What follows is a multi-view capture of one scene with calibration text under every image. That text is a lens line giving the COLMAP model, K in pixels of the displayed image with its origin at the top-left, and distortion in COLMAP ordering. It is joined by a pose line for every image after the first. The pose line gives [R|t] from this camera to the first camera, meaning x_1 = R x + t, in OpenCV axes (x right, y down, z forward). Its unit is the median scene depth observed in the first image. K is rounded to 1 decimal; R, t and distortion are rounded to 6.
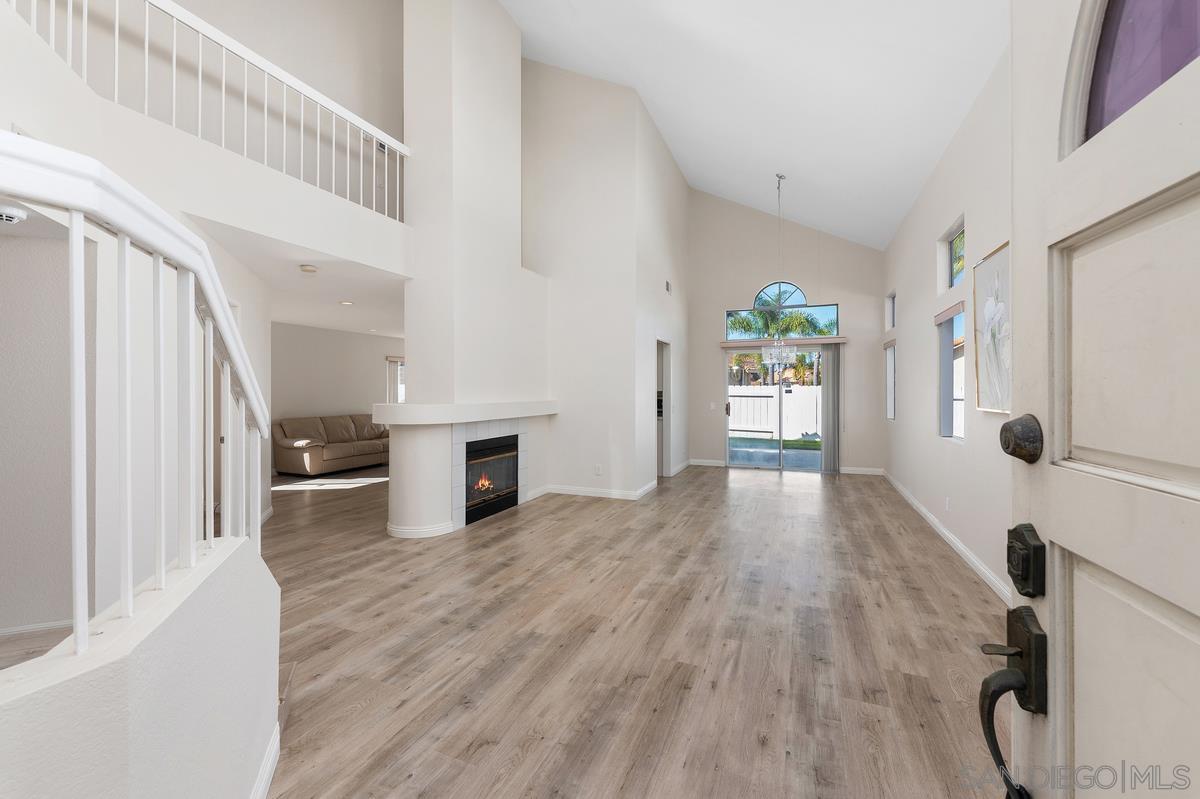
lens RADIAL K [[492.7, 0, 600.0], [0, 492.7, 399.5], [0, 0, 1]] dist [0.000957, 0.000121]
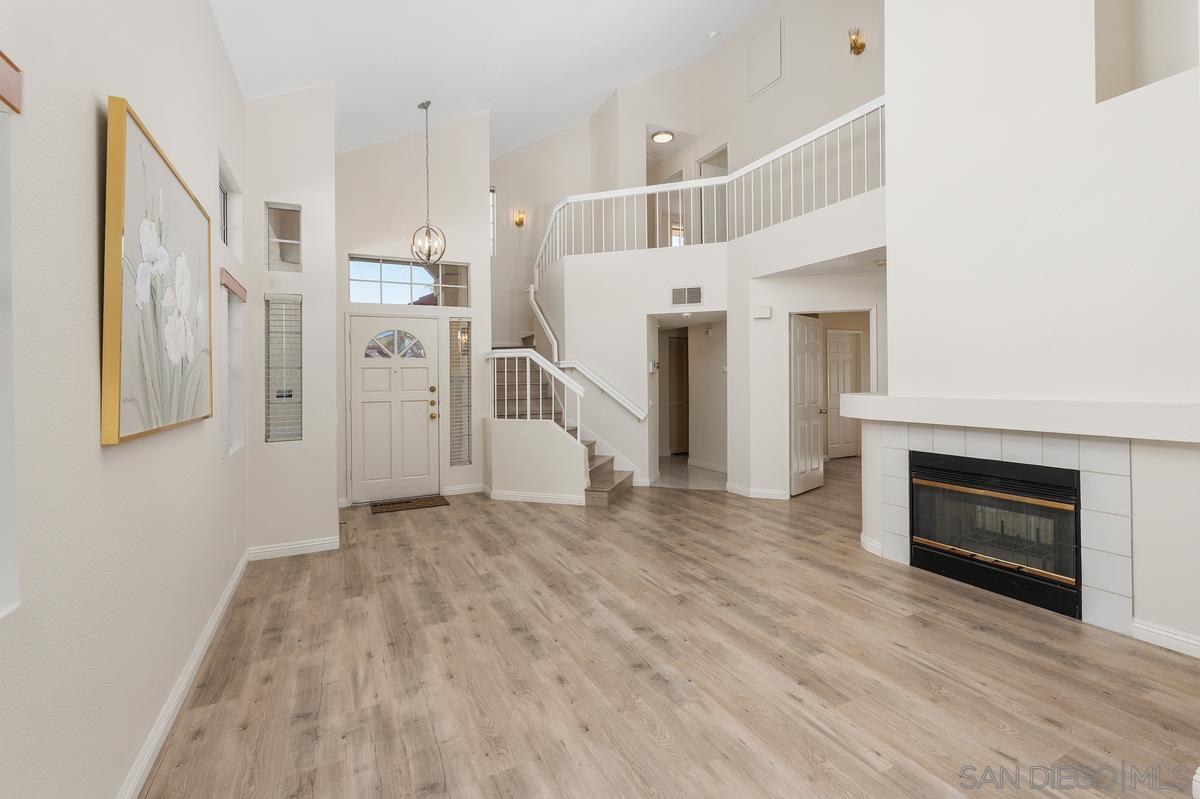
lens RADIAL K [[510.7, 0, 591.0], [0, 510.7, 364.9], [0, 0, 1]] dist [-0.000319, -0.000266]
pose [[-0.658956, -0.009031, -0.752127, 0.761338], [0.000796, 0.999919, -0.012705, -0.035997], [0.752181, -0.008971, -0.658895, 1.450374]]
